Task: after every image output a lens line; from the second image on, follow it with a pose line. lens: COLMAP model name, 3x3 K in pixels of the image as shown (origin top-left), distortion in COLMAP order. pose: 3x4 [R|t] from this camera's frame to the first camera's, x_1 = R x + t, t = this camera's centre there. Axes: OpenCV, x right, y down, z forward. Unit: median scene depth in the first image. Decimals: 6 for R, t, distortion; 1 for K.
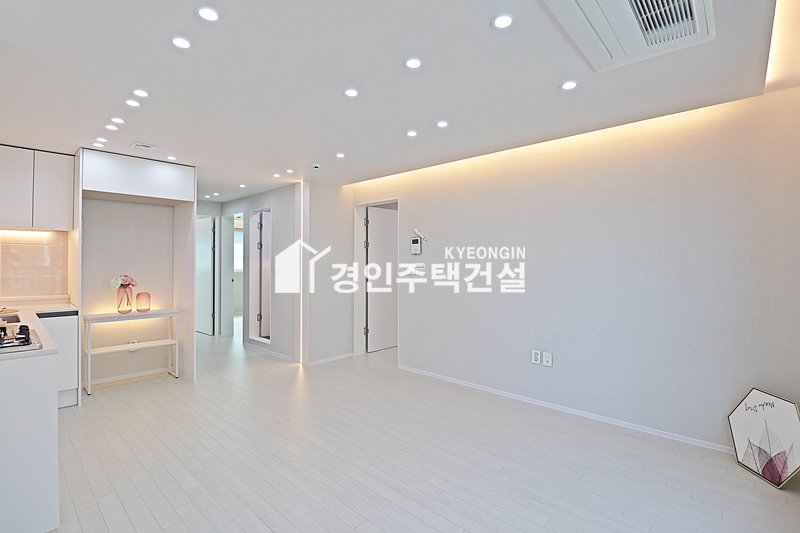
lens RADIAL K [[374.1, 0, 401.8], [0, 374.1, 261.0], [0, 0, 1]] dist [-0.005865, -0.000941]
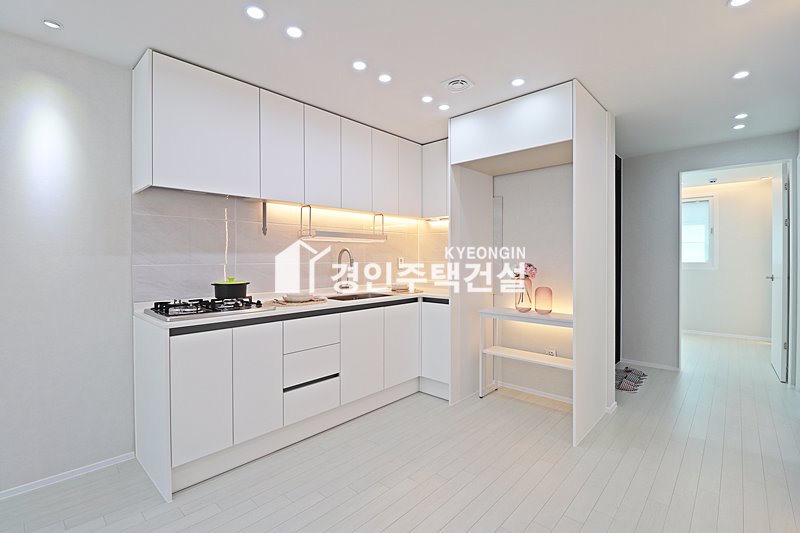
lens RADIAL K [[367.8, 0, 402.8], [0, 367.8, 261.4], [0, 0, 1]] dist [-0.001624, -0.011875]
pose [[-0.002854, 0.005331, -0.999982, 0.023710], [0.006588, 0.999964, 0.005312, 0.027540], [0.999974, -0.006573, -0.002889, 0.701376]]
